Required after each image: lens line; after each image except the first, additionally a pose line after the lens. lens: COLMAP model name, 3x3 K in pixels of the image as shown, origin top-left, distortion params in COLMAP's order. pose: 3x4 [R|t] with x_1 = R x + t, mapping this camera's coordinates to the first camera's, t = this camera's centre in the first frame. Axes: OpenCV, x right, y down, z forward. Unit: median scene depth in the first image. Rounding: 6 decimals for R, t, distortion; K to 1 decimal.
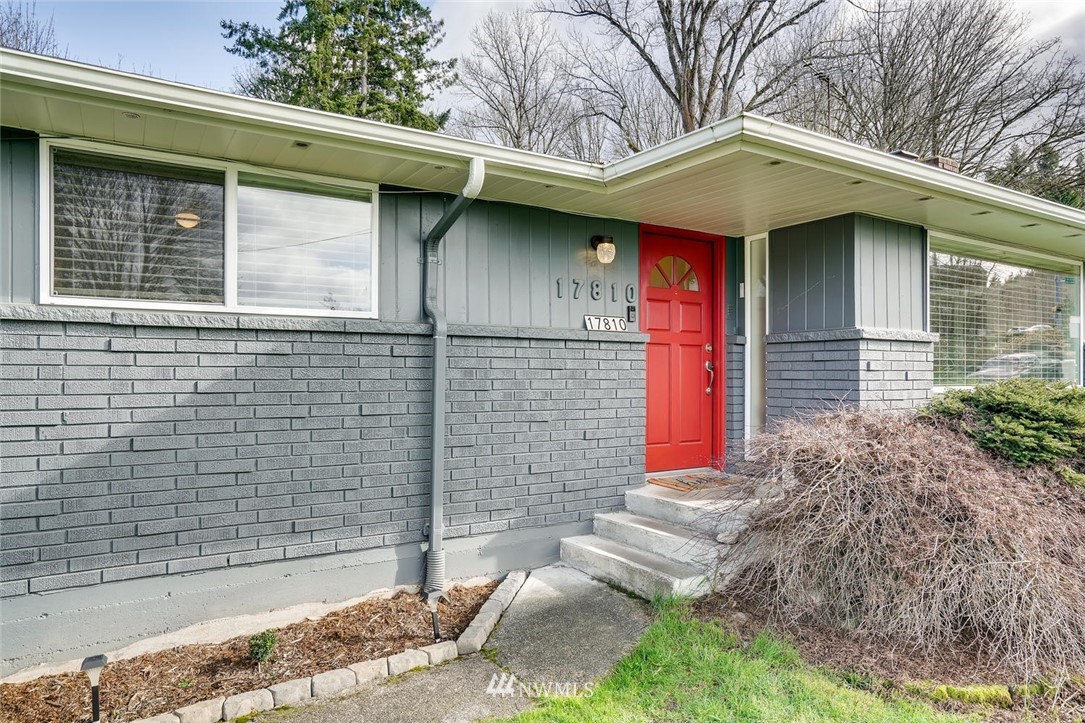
lens RADIAL K [[687.6, 0, 541.6], [0, 687.6, 380.1], [0, 0, 1]] dist [-0.003811, 0.001010]
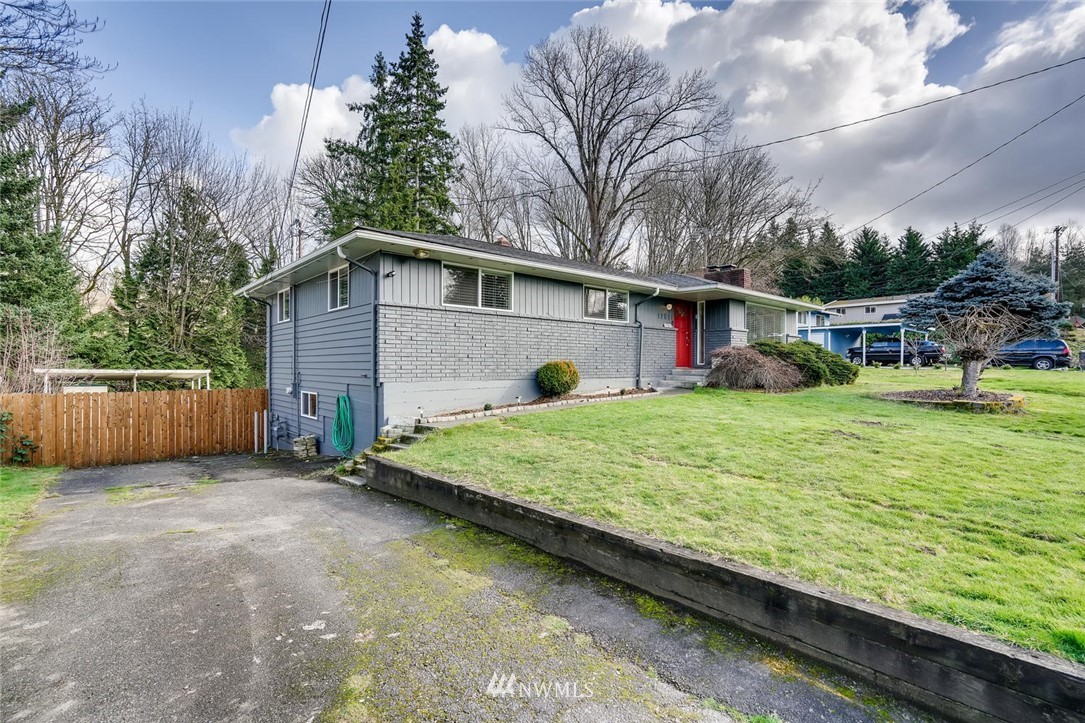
lens RADIAL K [[505.2, 0, 544.4], [0, 505.2, 380.9], [0, 0, 1]] dist [-0.000619, 0.000397]
pose [[0.983631, -0.005835, 0.180100, -0.131328], [0.001889, 0.999755, 0.022073, 0.019563], [-0.180184, -0.021372, 0.983401, -0.196559]]
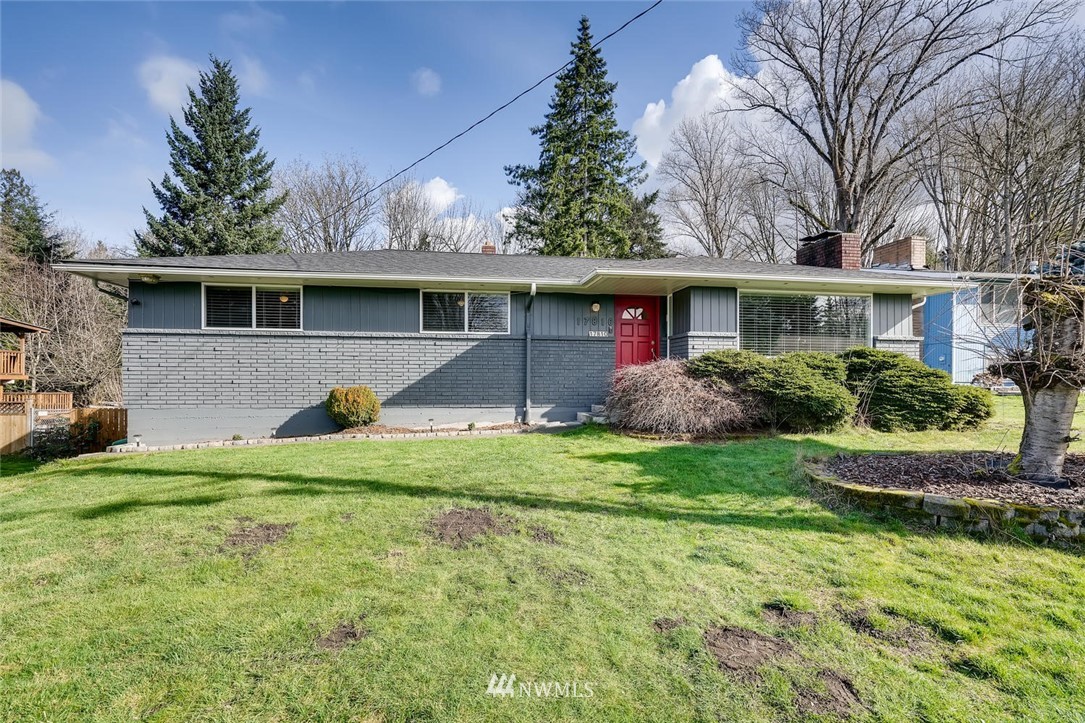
lens RADIAL K [[524.7, 0, 541.3], [0, 524.7, 393.5], [0, 0, 1]] dist [-0.047064, 0.039538]
pose [[0.923882, 0.007967, -0.382595, 0.081455], [-0.003056, 0.999905, 0.013441, 0.014785], [0.382666, -0.011248, 0.923818, -0.115684]]
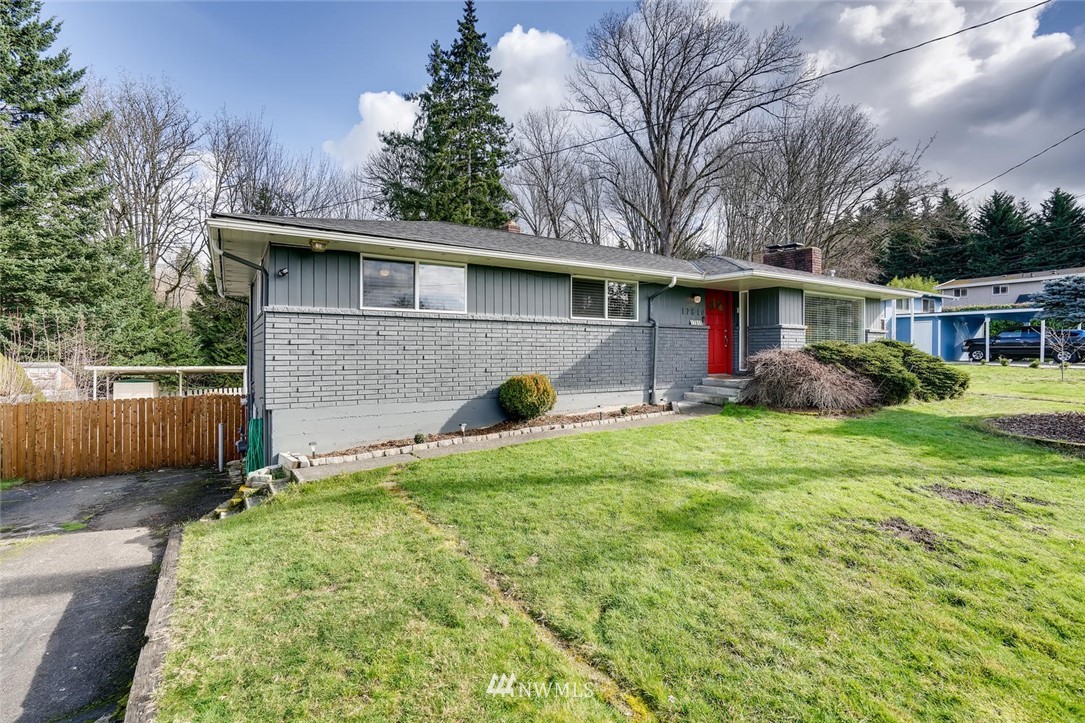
lens RADIAL K [[505.3, 0, 542.5], [0, 505.3, 361.5], [0, 0, 1]] dist [-0.013353, 0.013609]
pose [[0.999930, -0.000817, 0.011777, -0.073764], [0.000664, 0.999915, 0.013018, 0.007054], [-0.011787, -0.013009, 0.999846, -0.145705]]
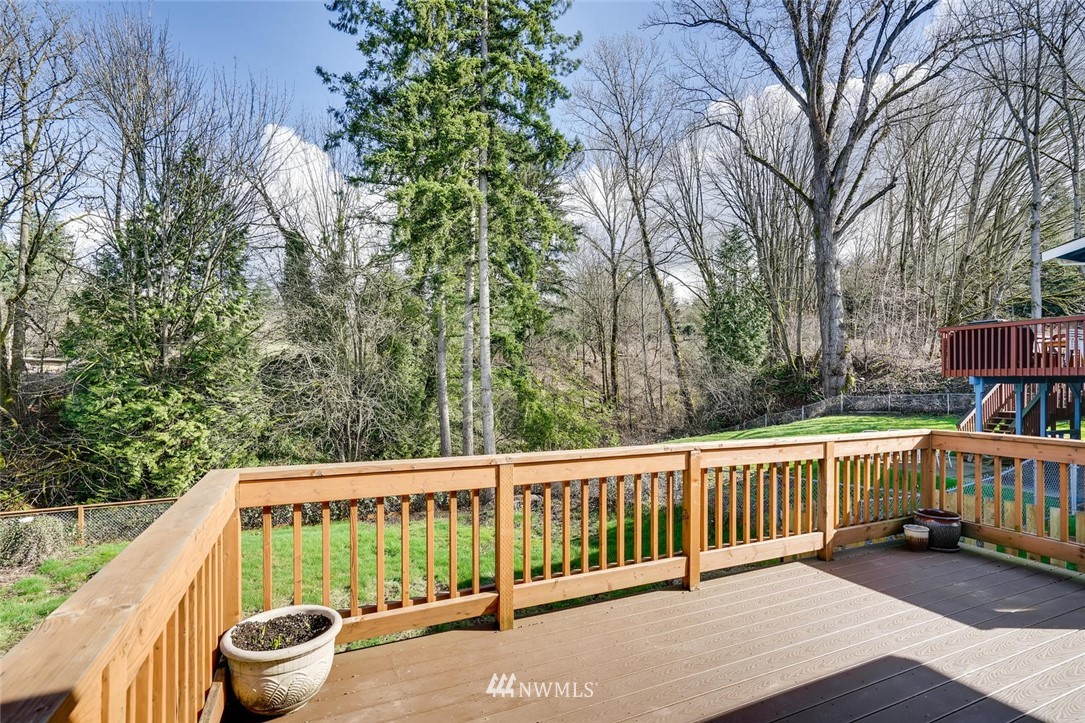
lens RADIAL K [[505.2, 0, 544.4], [0, 505.2, 380.9], [0, 0, 1]] dist [-0.000619, 0.000397]
pose [[0.991903, -0.002185, -0.126980, -0.079084], [0.001633, 0.999989, -0.004456, -0.015815], [0.126989, 0.004212, 0.991895, 0.291958]]
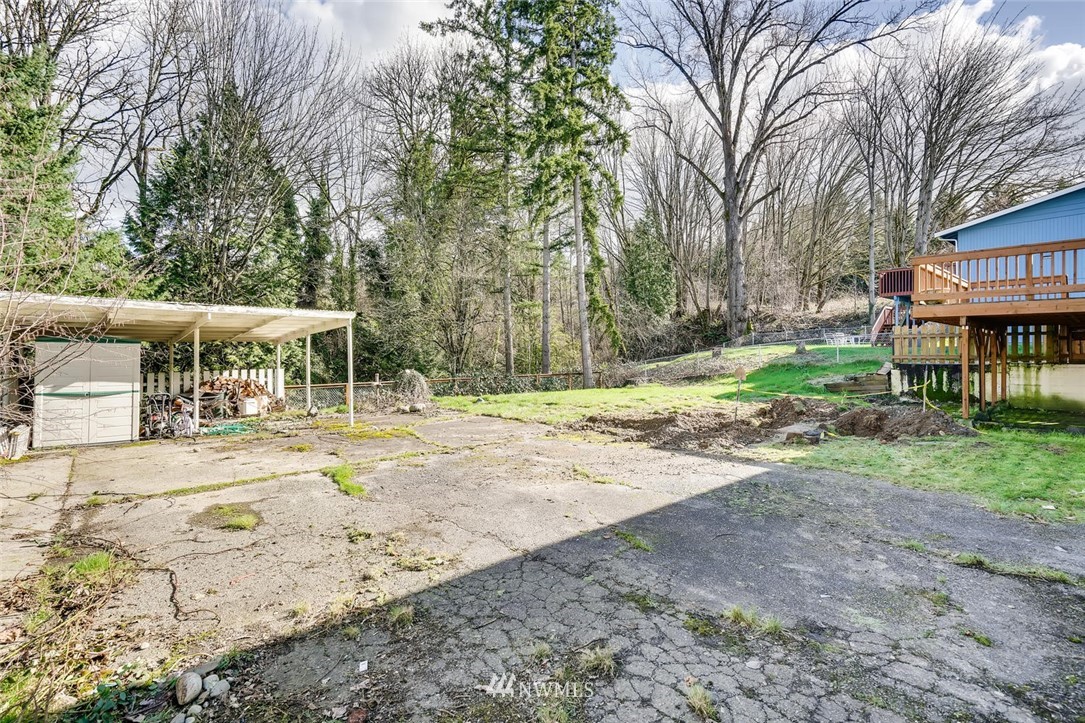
lens RADIAL K [[506.3, 0, 541.8], [0, 506.3, 340.8], [0, 0, 1]] dist [-0.001355, 0.000044]
pose [[0.984397, -0.001242, 0.175955, -0.332284], [0.004273, 0.999849, -0.016848, 0.029162], [-0.175907, 0.017337, 0.984254, 0.143976]]
